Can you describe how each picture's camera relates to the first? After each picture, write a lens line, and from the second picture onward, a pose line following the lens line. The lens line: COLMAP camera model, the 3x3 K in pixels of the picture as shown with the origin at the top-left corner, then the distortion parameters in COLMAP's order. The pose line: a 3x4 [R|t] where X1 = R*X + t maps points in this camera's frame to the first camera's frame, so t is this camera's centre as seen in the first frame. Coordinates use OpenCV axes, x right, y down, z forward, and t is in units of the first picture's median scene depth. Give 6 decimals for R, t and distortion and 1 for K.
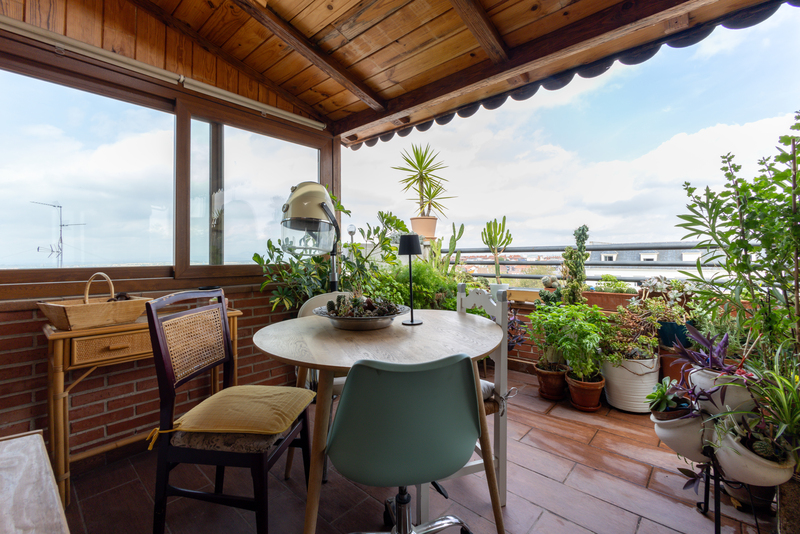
lens RADIAL K [[348.6, 0, 403.9], [0, 348.6, 260.0], [0, 0, 1]] dist [0.001037, 0.000687]
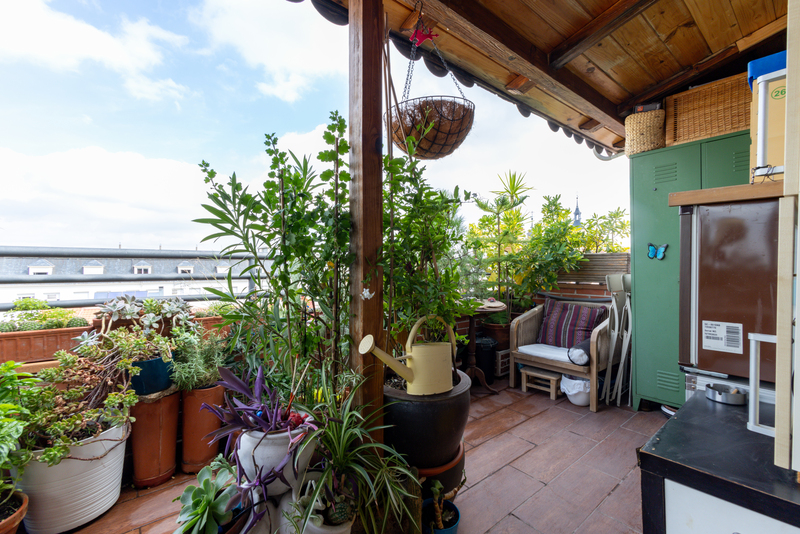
lens RADIAL K [[348.6, 0, 404.7], [0, 348.6, 259.5], [0, 0, 1]] dist [0.001037, 0.000687]
pose [[0.151386, 0.030784, 0.987995, 0.131384], [0.008010, 0.999444, -0.032368, 0.001078], [-0.988442, 0.012814, 0.151055, 0.364027]]
